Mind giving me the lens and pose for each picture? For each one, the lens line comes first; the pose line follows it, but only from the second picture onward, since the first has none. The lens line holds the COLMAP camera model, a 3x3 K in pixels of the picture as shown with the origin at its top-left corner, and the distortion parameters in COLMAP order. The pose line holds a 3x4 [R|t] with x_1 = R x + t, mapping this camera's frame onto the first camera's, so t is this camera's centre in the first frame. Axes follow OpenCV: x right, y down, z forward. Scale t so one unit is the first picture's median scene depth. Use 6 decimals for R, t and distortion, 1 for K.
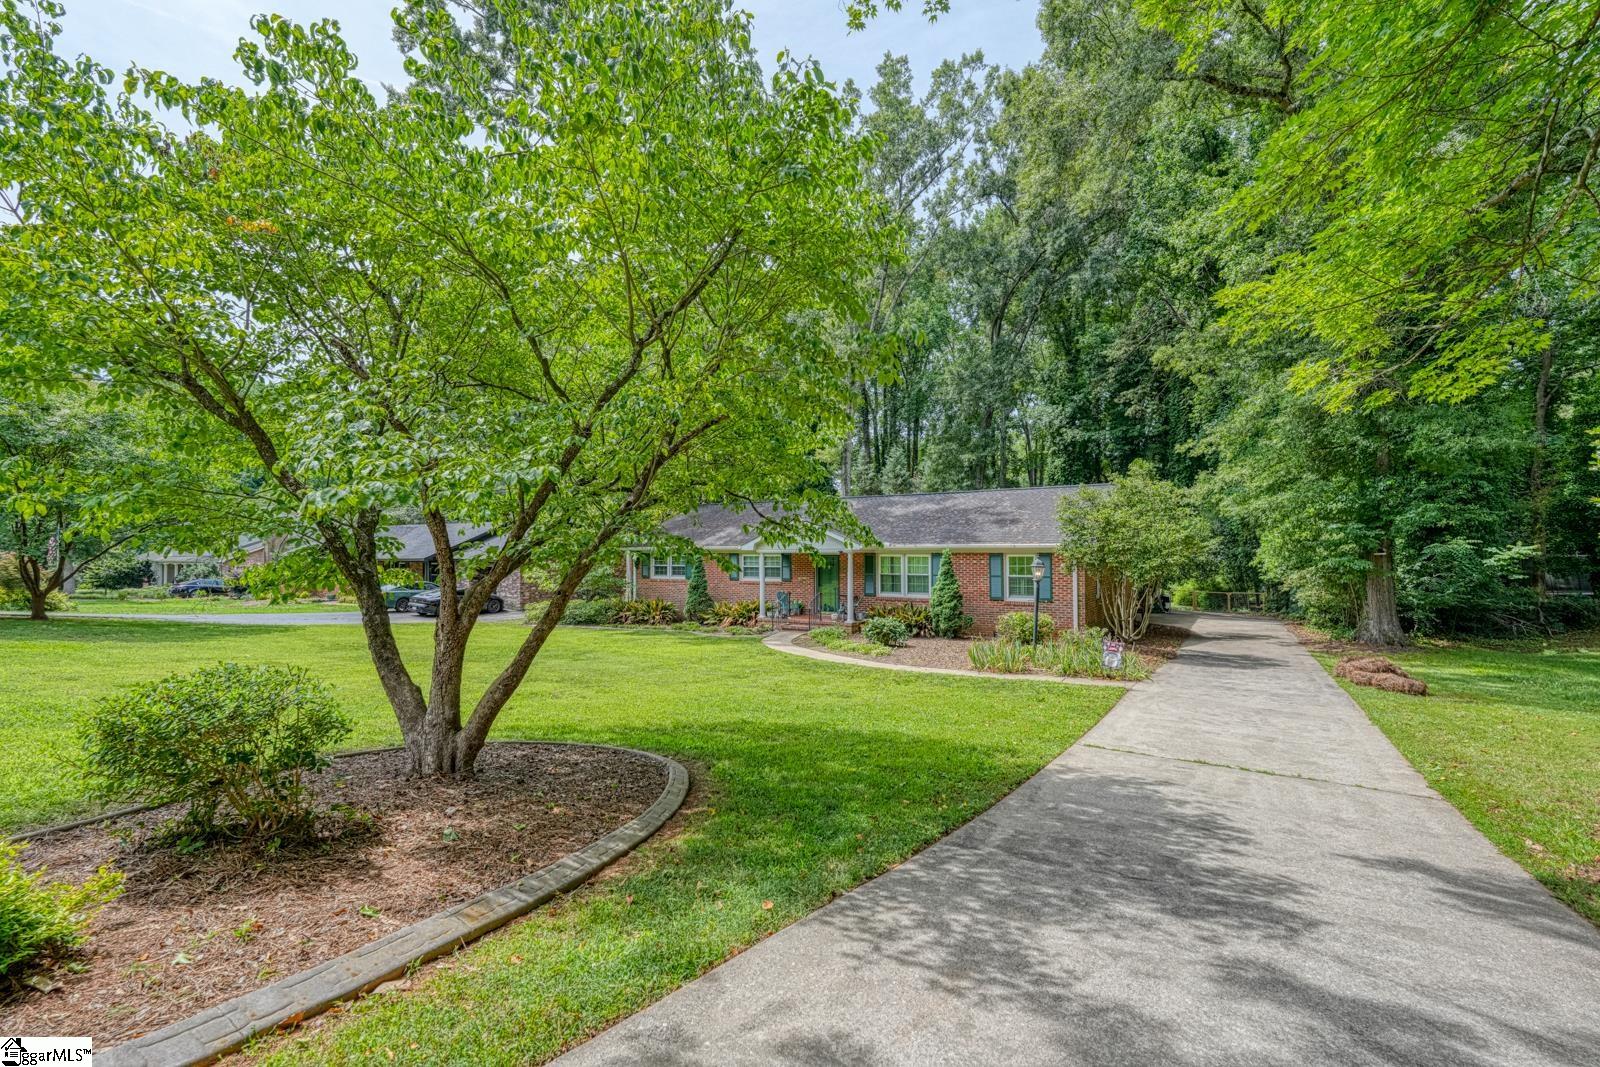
lens RADIAL K [[700.8, 0, 799.1], [0, 700.8, 541.1], [0, 0, 1]] dist [0.010420, 0.000769]
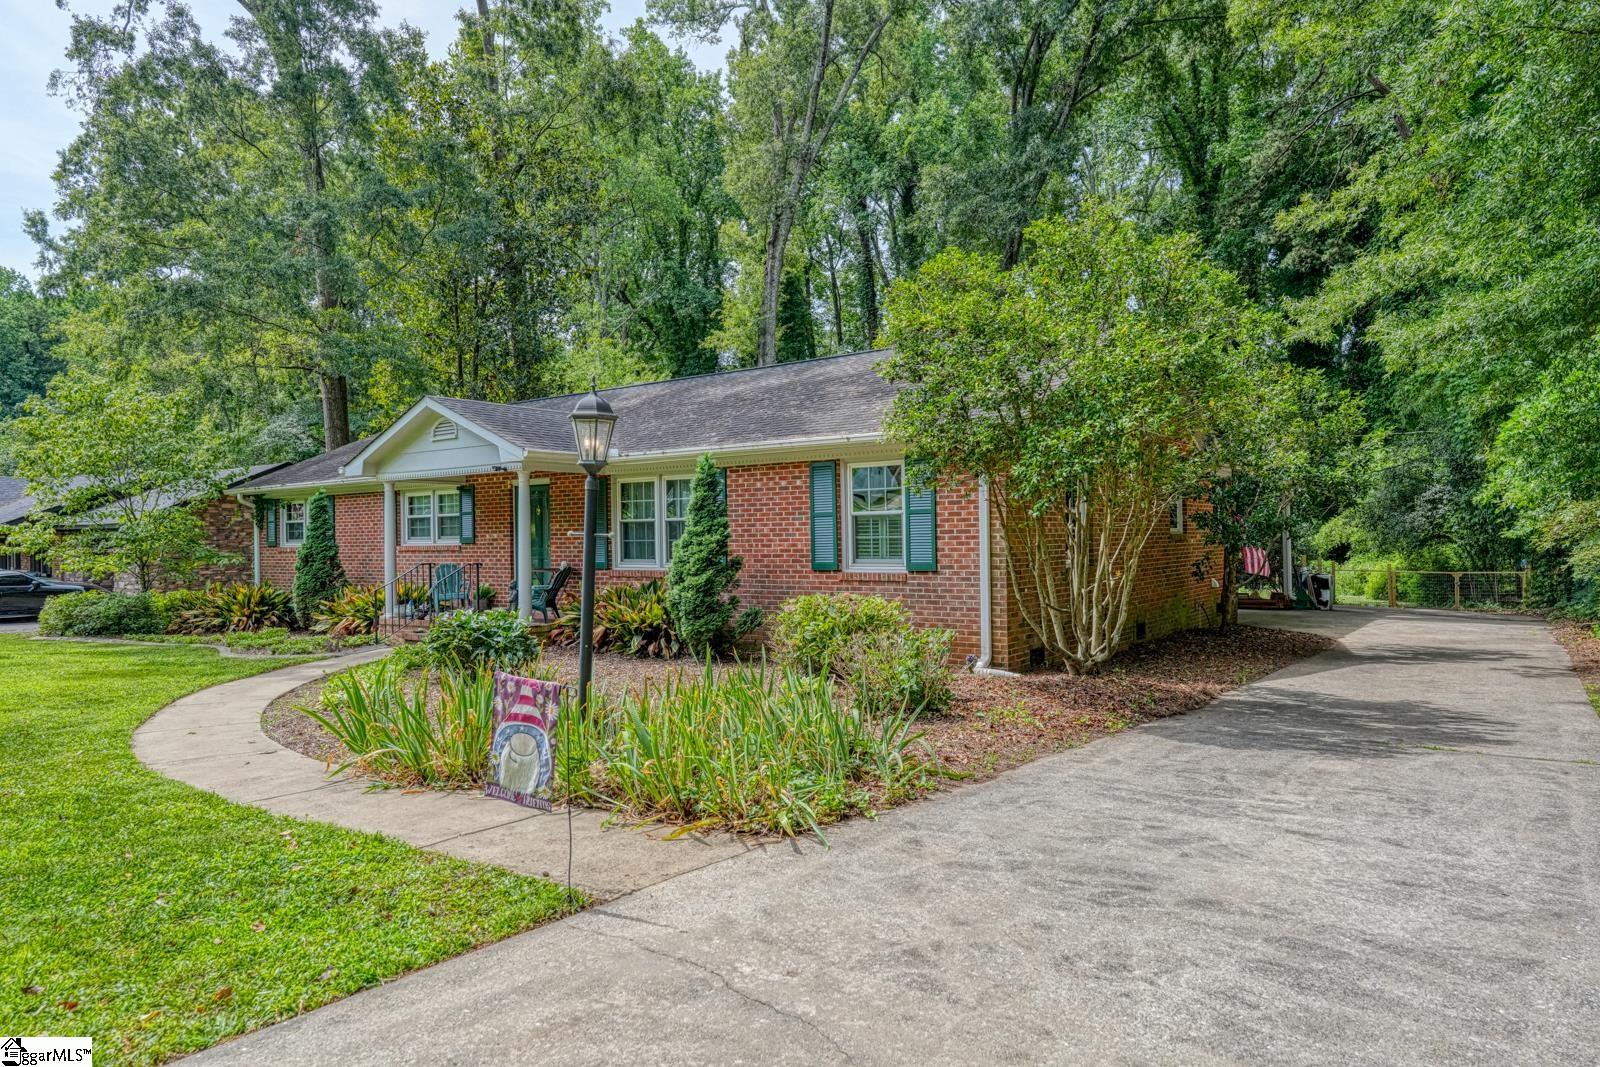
lens RADIAL K [[990.9, 0, 797.9], [0, 990.9, 536.2], [0, 0, 1]] dist [0.003305, -0.000119]
pose [[0.997212, -0.011340, -0.073748, 0.315103], [0.012338, 0.999838, 0.013085, 0.056155], [0.073588, -0.013958, 0.997191, 0.405261]]
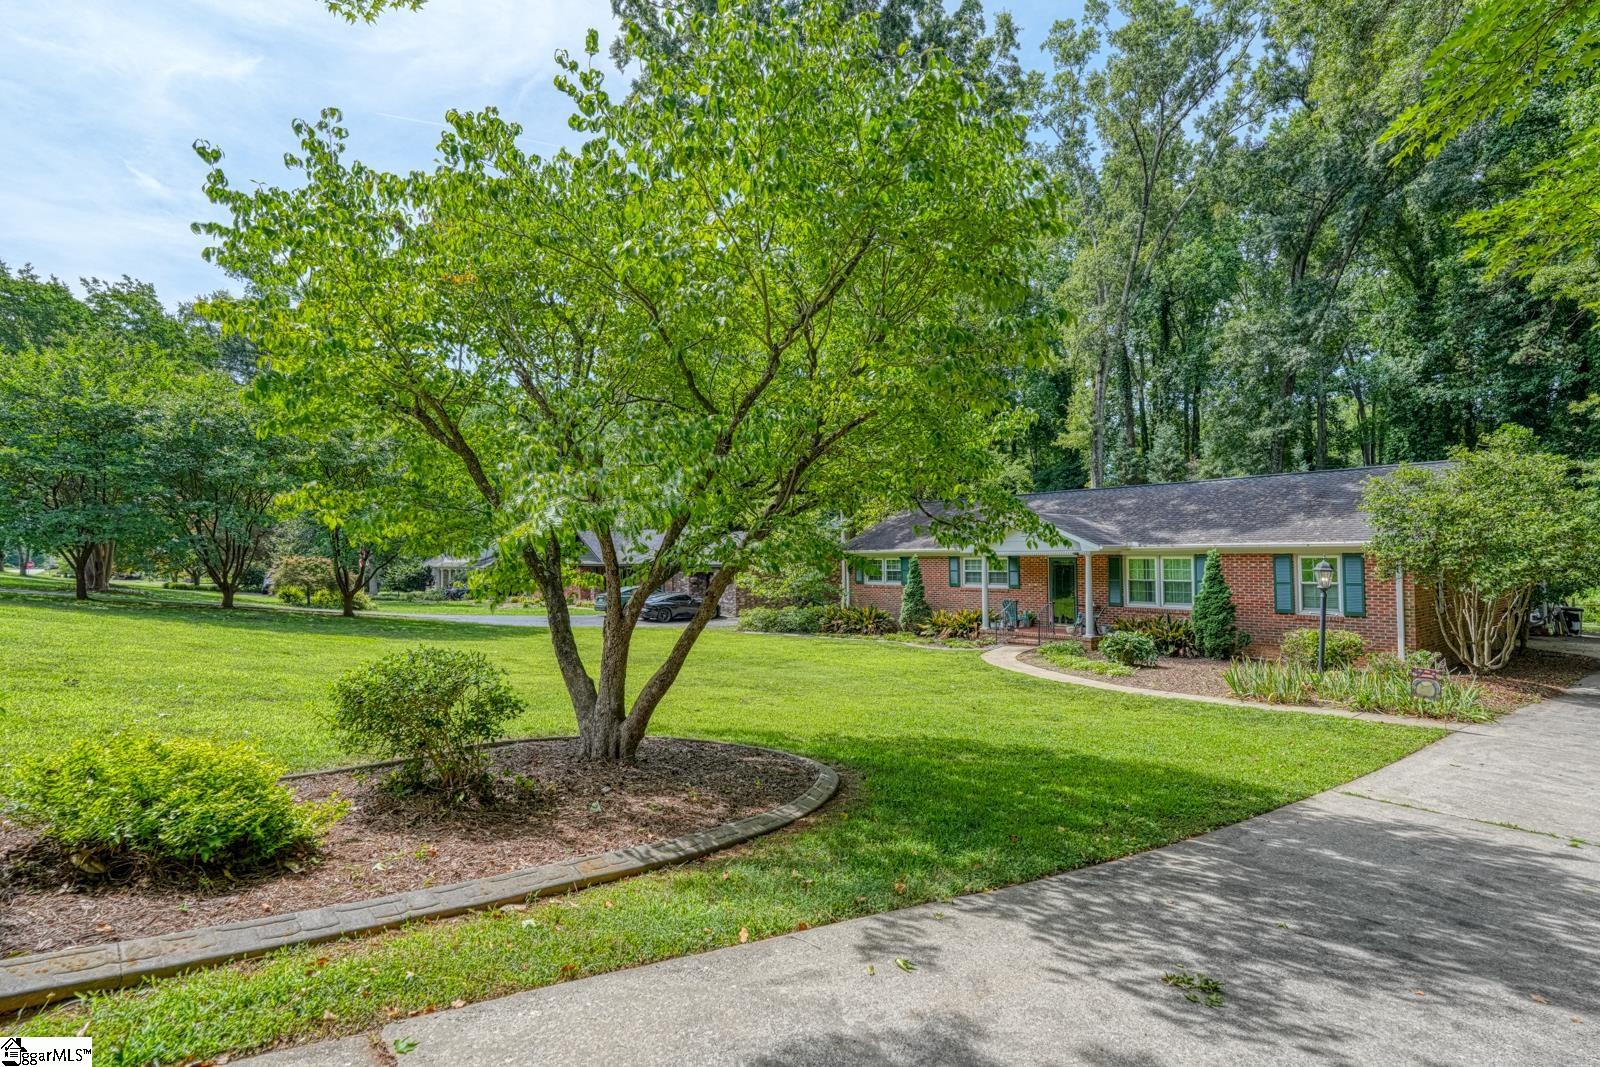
lens RADIAL K [[791.8, 0, 805.0], [0, 791.8, 536.1], [0, 0, 1]] dist [0.014214, -0.000635]
pose [[0.953392, -0.013833, -0.301417, 0.038309], [0.011182, 0.999882, -0.010518, 0.000512], [0.301527, 0.006657, 0.953434, -0.019554]]
